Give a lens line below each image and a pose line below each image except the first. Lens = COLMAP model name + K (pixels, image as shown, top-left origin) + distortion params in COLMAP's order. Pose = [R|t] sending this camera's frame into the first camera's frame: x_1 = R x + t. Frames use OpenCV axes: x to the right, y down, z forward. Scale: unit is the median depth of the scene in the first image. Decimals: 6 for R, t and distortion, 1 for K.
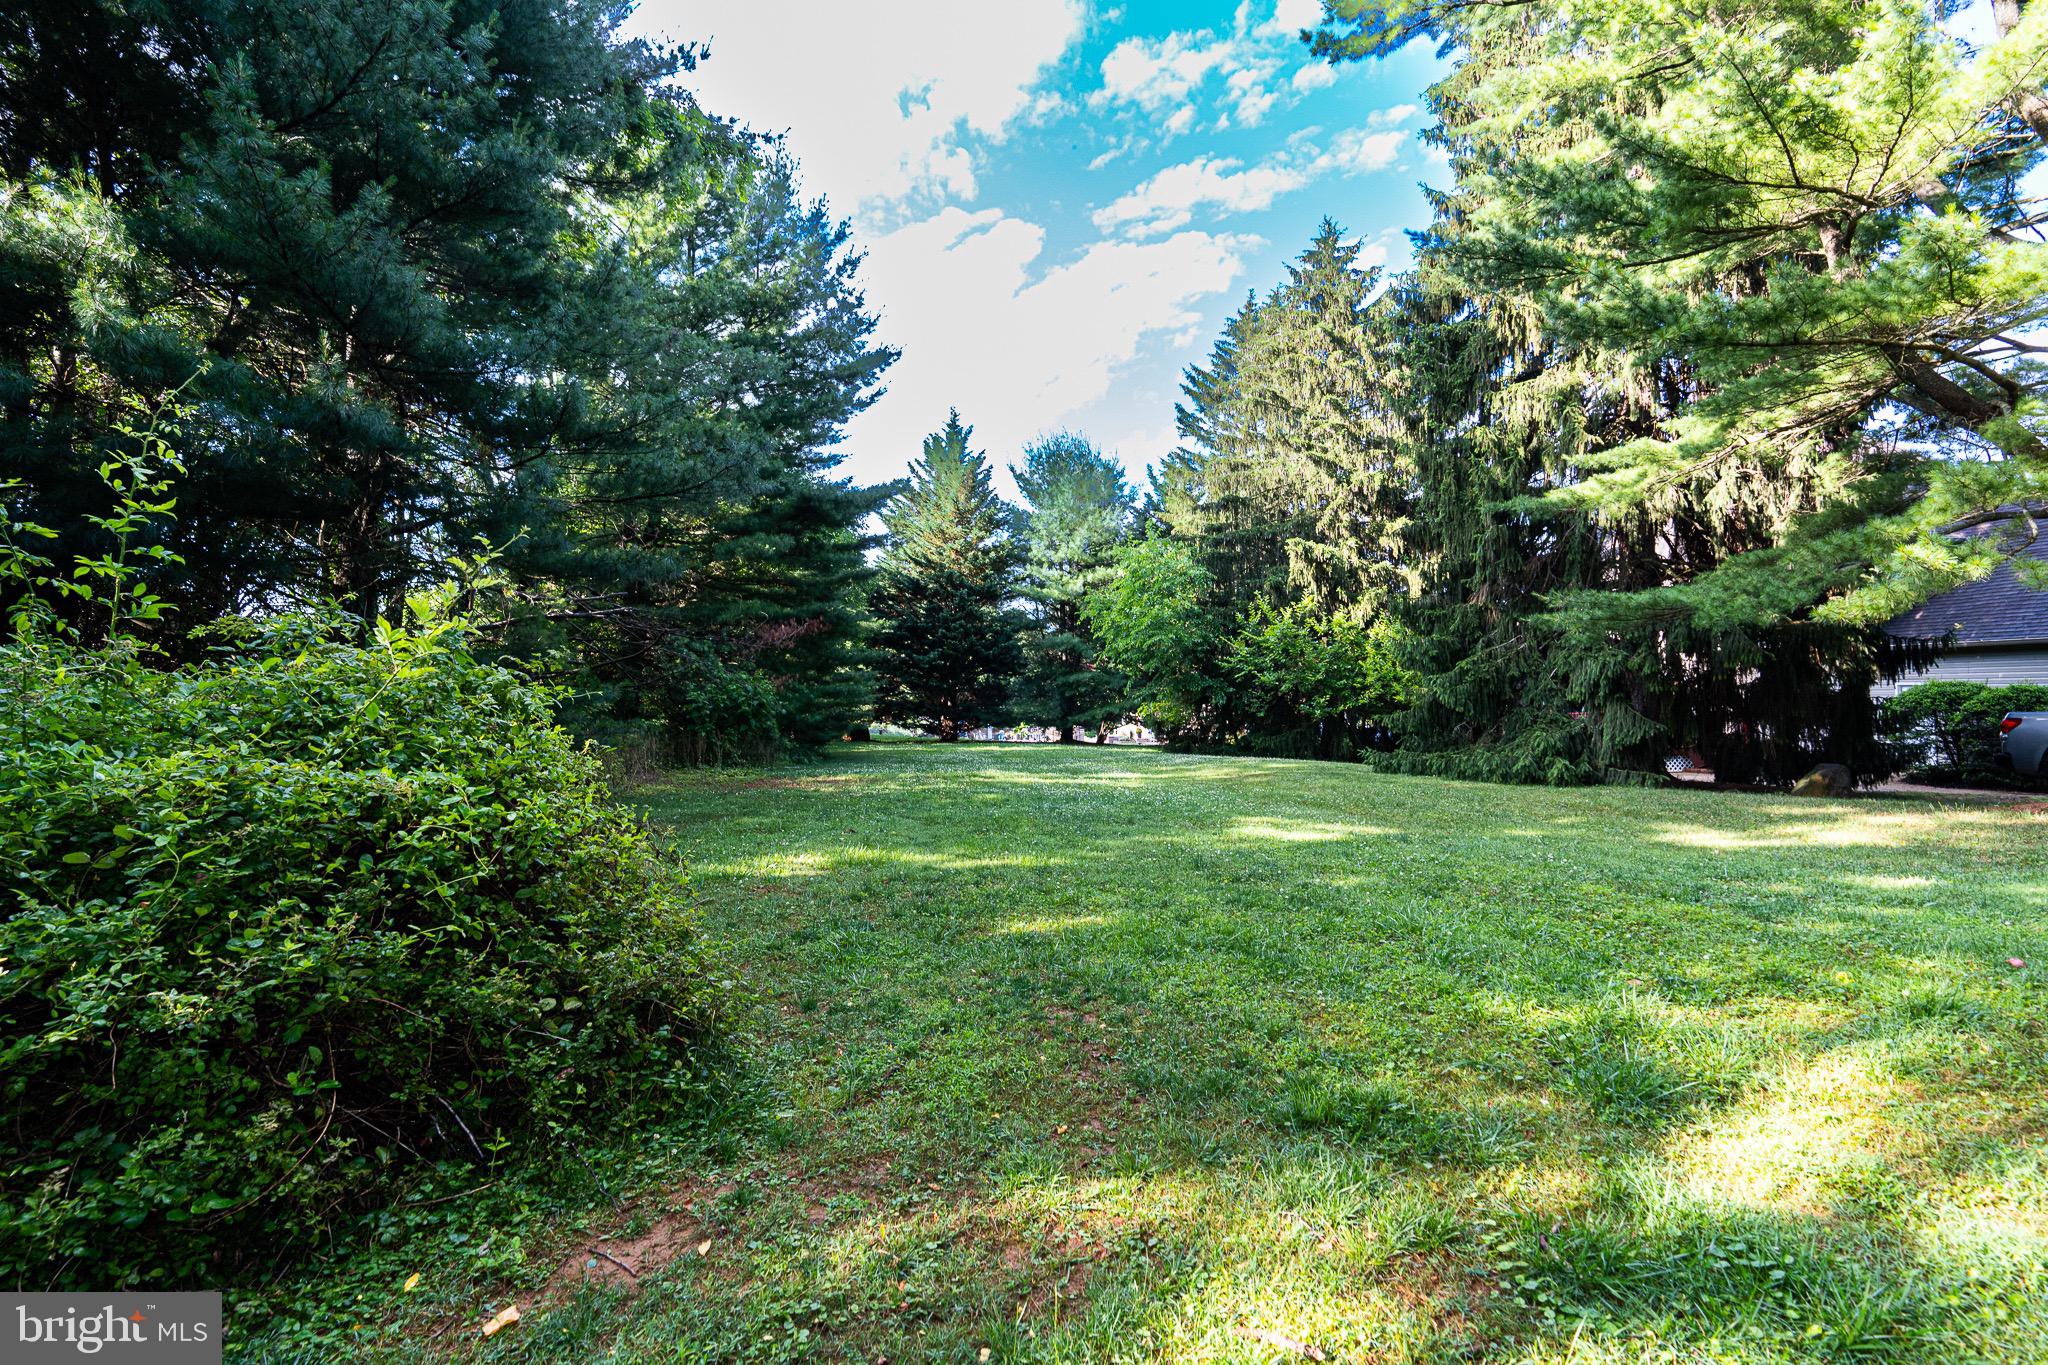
lens RADIAL K [[923.7, 0, 1007.5], [0, 923.7, 689.9], [0, 0, 1]] dist [-0.004137, 0.000926]
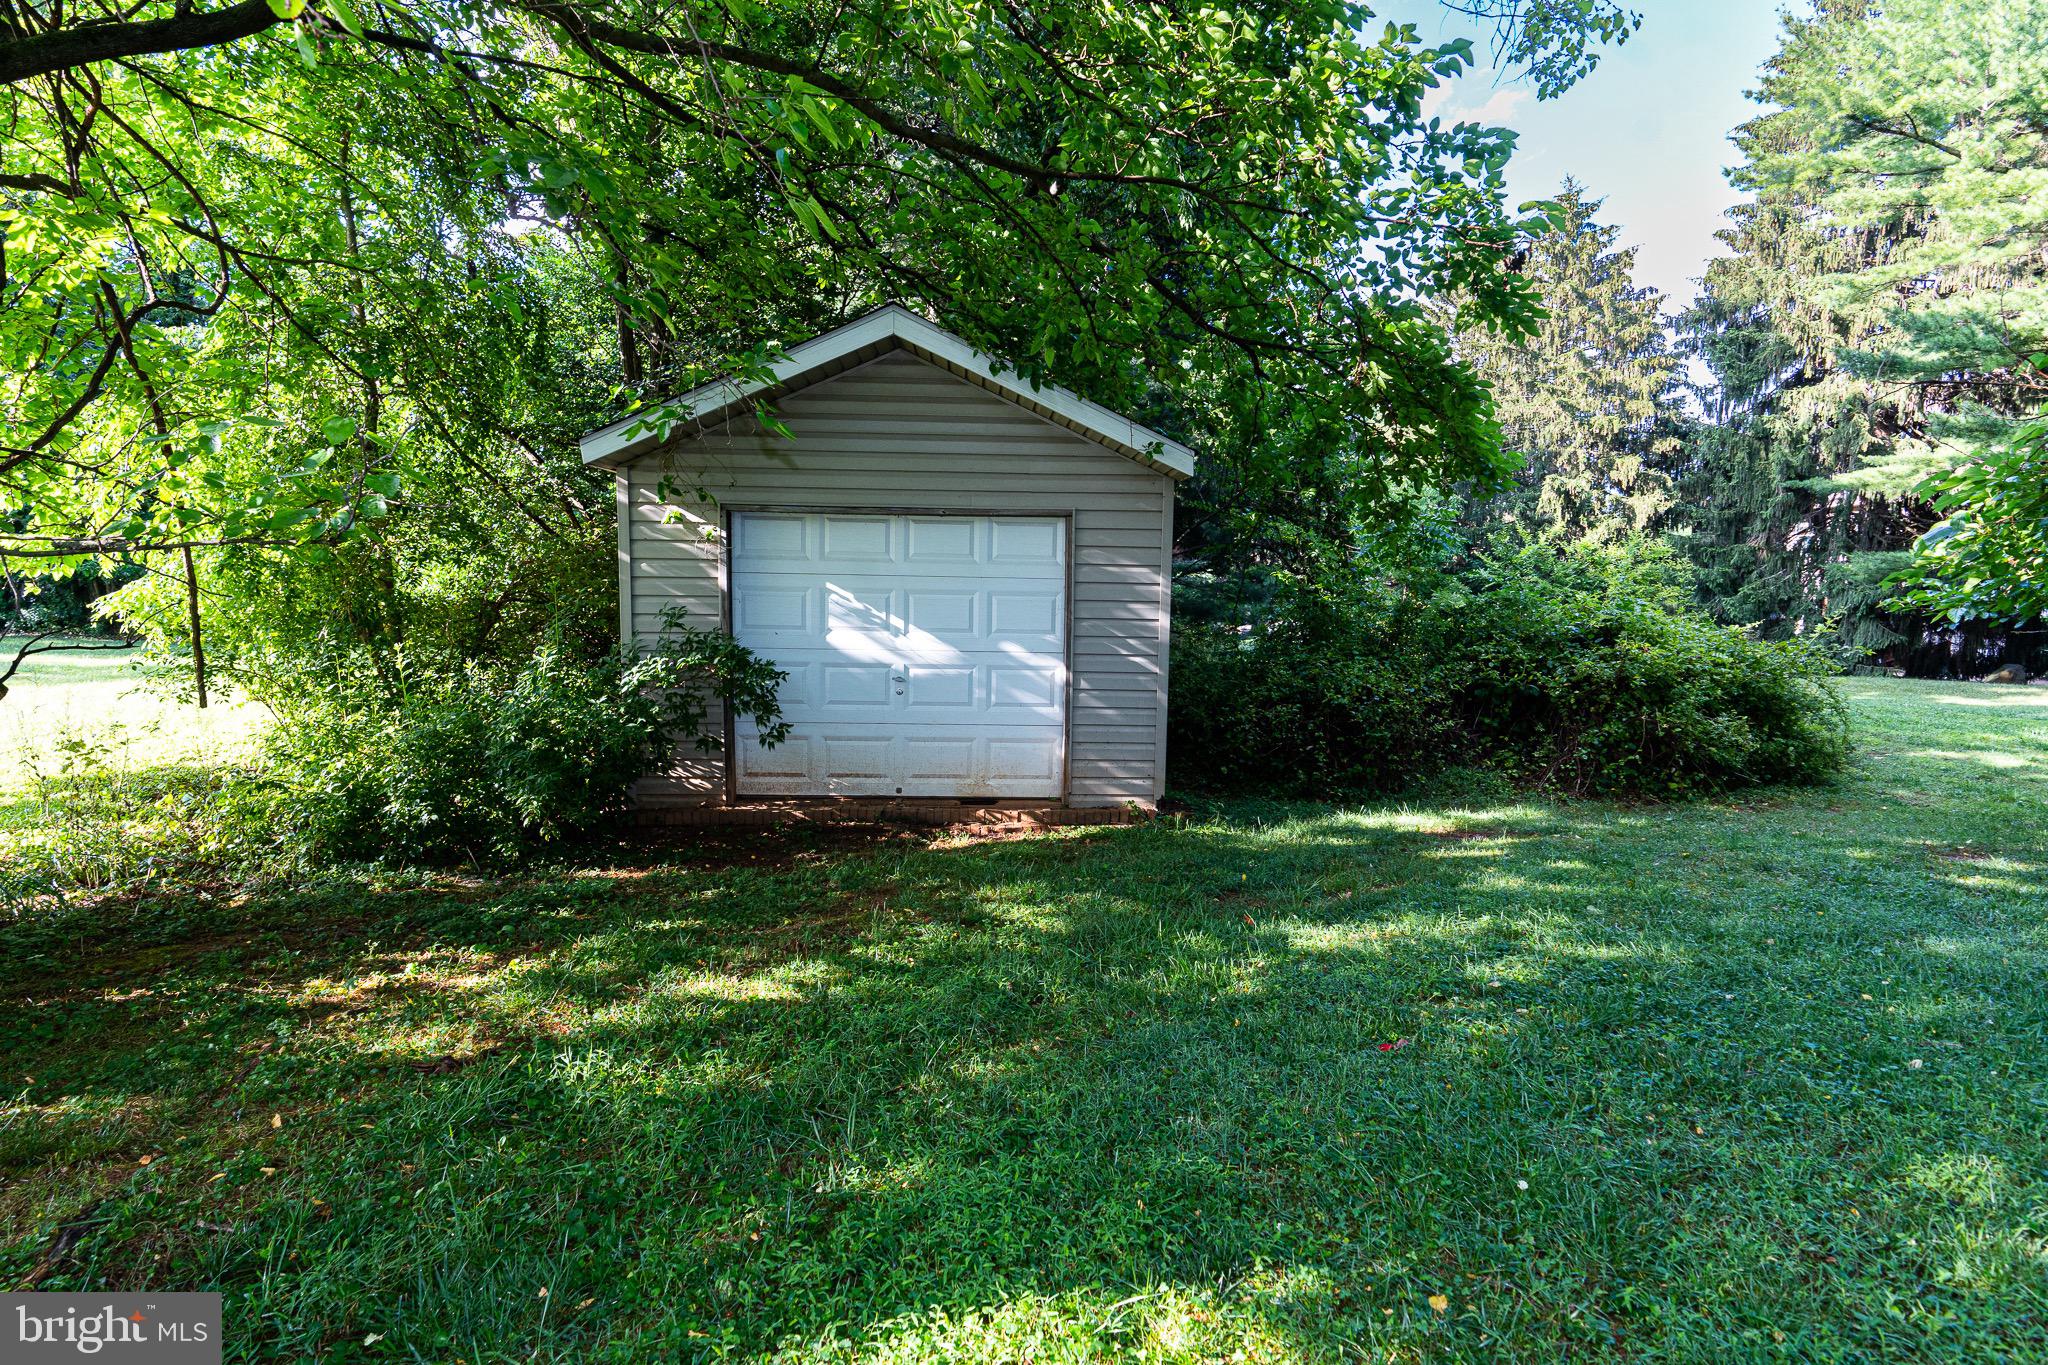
lens RADIAL K [[923.7, 0, 1039.8], [0, 923.7, 688.2], [0, 0, 1]] dist [-0.004137, 0.000926]
pose [[0.999262, 0.019233, -0.033255, -0.302428], [-0.015151, 0.992791, 0.118897, -0.017001], [0.035302, -0.118306, 0.992350, -0.259023]]
